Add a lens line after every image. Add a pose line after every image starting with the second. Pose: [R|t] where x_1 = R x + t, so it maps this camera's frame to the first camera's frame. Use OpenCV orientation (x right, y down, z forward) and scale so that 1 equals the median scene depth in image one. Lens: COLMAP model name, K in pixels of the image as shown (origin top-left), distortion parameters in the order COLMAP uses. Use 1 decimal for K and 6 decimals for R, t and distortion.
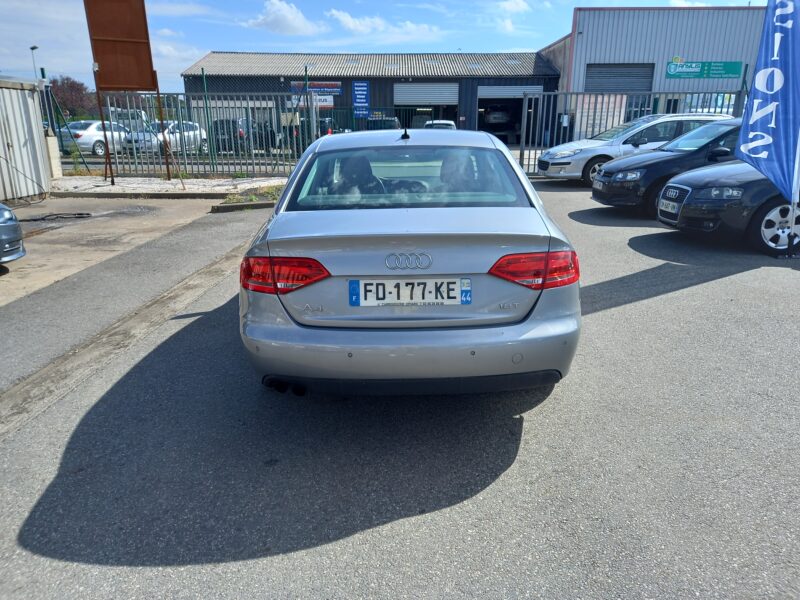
lens RADIAL K [[598.4, 0, 400.0], [0, 598.4, 300.0], [0, 0, 1]] dist [0.073624, -0.060586]
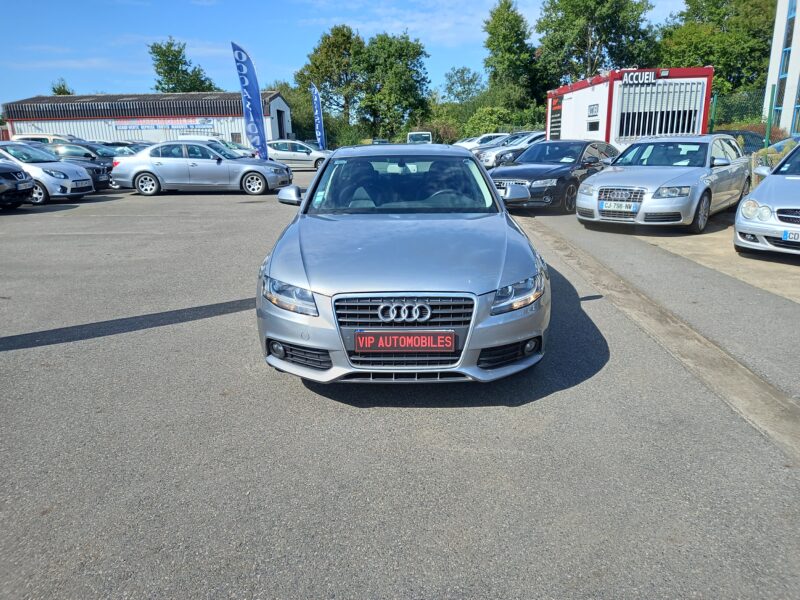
lens RADIAL K [[577.5, 0, 406.4], [0, 577.5, 299.1], [0, 0, 1]] dist [0.069359, -0.059532]
pose [[-0.999245, 0.035960, -0.014675, 0.017297], [0.022687, 0.847093, 0.530961, -0.565876], [0.031525, 0.530227, -0.847269, 1.926127]]
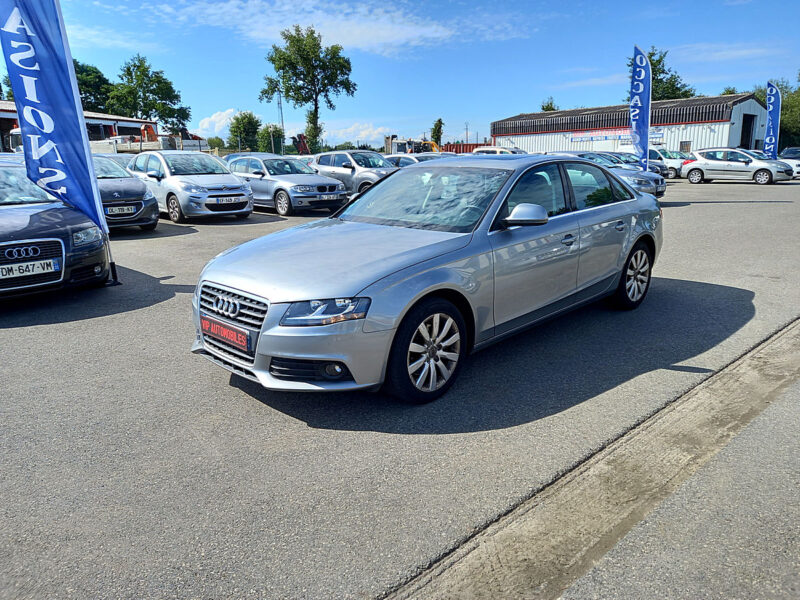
lens RADIAL K [[577.5, 0, 406.4], [0, 577.5, 299.1], [0, 0, 1]] dist [0.069359, -0.059532]
pose [[-0.726035, -0.138914, 0.673480, -0.595221], [0.221592, 0.879878, 0.420370, -0.477591], [-0.650976, 0.454441, -0.608040, 1.691757]]
